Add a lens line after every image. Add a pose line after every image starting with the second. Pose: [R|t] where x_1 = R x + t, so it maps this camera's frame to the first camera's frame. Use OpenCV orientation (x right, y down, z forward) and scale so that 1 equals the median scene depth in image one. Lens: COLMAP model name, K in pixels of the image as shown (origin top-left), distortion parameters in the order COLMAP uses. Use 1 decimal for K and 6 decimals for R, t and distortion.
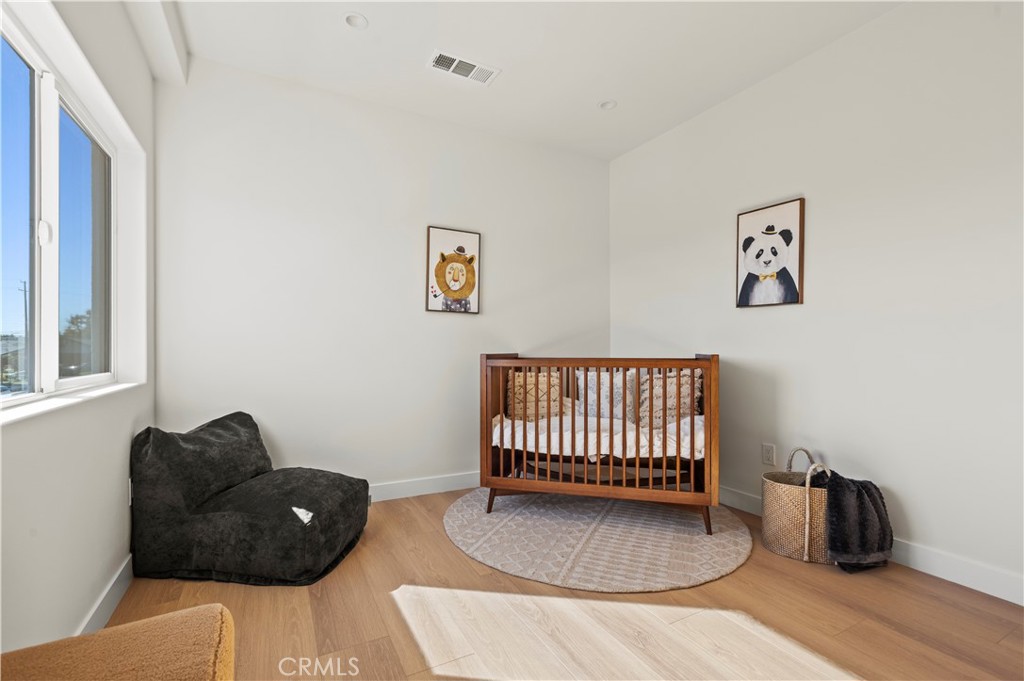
lens RADIAL K [[456.3, 0, 518.7], [0, 456.3, 344.2], [0, 0, 1]] dist [-0.000575, 0.000372]
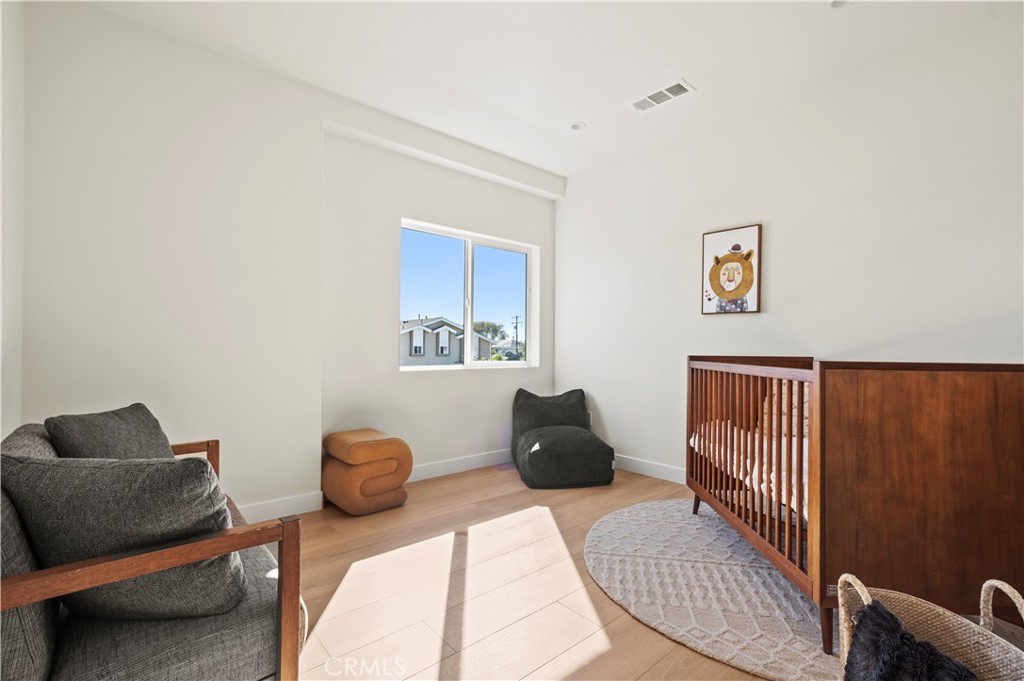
lens RADIAL K [[456.3, 0, 518.7], [0, 456.3, 344.2], [0, 0, 1]] dist [-0.000575, 0.000372]
pose [[0.224162, -0.006692, -0.974529, 0.718053], [0.002090, 0.999977, -0.006386, 0.001100], [0.974550, -0.000605, 0.224171, 0.346097]]
